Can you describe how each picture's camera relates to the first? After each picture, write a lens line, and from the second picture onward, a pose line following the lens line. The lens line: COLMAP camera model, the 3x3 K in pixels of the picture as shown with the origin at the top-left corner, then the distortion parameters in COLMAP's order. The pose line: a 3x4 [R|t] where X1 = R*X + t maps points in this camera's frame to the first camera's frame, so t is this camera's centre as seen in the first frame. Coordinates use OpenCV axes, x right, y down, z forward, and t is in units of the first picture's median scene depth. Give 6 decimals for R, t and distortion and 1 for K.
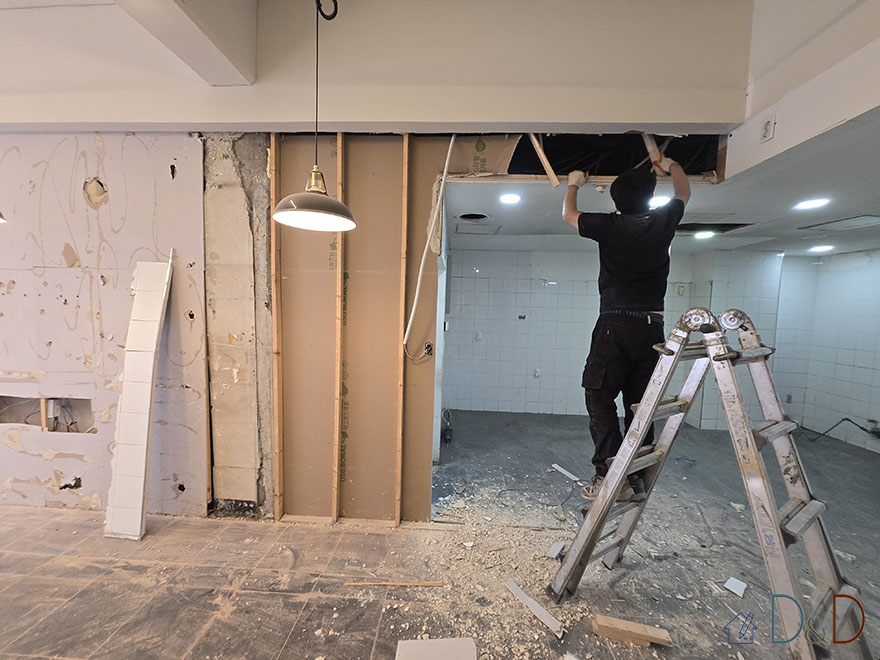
lens RADIAL K [[343.0, 0, 441.6], [0, 343.0, 333.7], [0, 0, 1]] dist [0.000807, 0.000380]
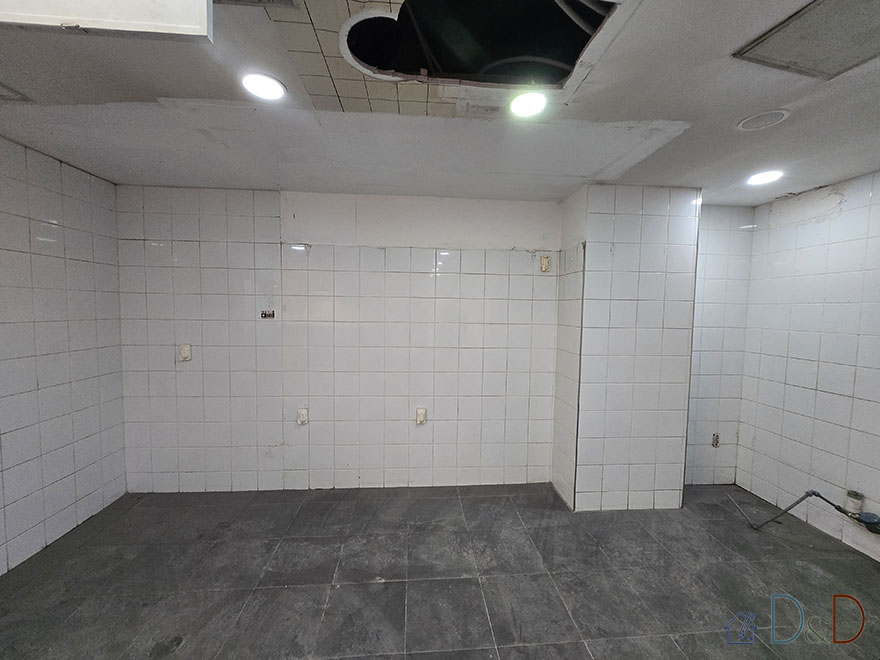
lens RADIAL K [[343.0, 0, 437.4], [0, 343.0, 334.3], [0, 0, 1]] dist [0.000807, 0.000380]
pose [[0.992324, -0.022675, 0.121570, 0.504436], [0.022607, 0.999743, 0.001942, -0.014491], [-0.121583, 0.000821, 0.992581, 0.507946]]
